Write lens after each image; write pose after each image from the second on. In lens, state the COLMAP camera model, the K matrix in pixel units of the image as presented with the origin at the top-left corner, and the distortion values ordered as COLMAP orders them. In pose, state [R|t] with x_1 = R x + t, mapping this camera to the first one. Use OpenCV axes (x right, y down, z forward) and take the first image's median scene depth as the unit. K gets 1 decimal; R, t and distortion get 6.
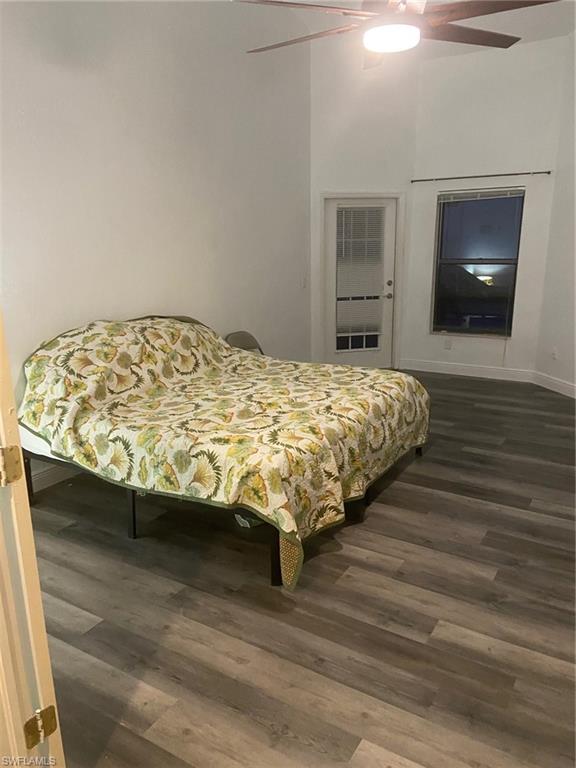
lens RADIAL K [[588.6, 0, 288.4], [0, 588.6, 400.9], [0, 0, 1]] dist [0.061807, -0.004343]
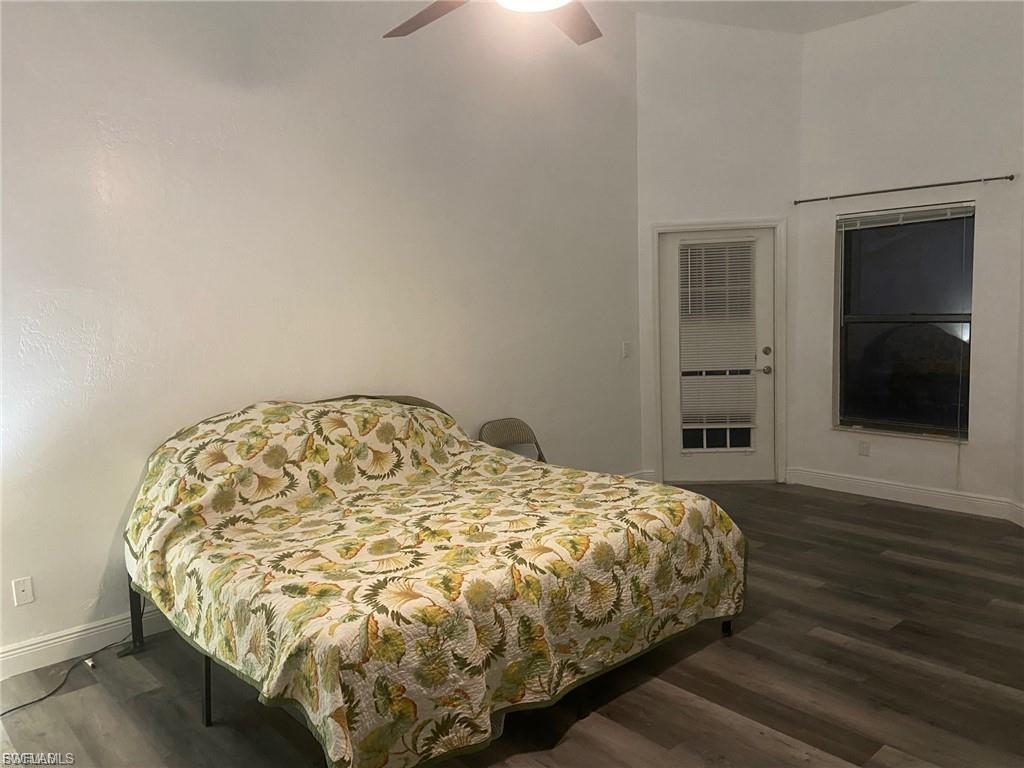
lens RADIAL K [[782.1, 0, 512.0], [0, 782.1, 384.0], [0, 0, 1]] dist [0.088420, -0.106440]
pose [[0.955843, 0.011764, -0.293642, 0.287577], [-0.056698, 0.987808, -0.144984, -0.034354], [0.288356, 0.155230, 0.944857, 0.167210]]
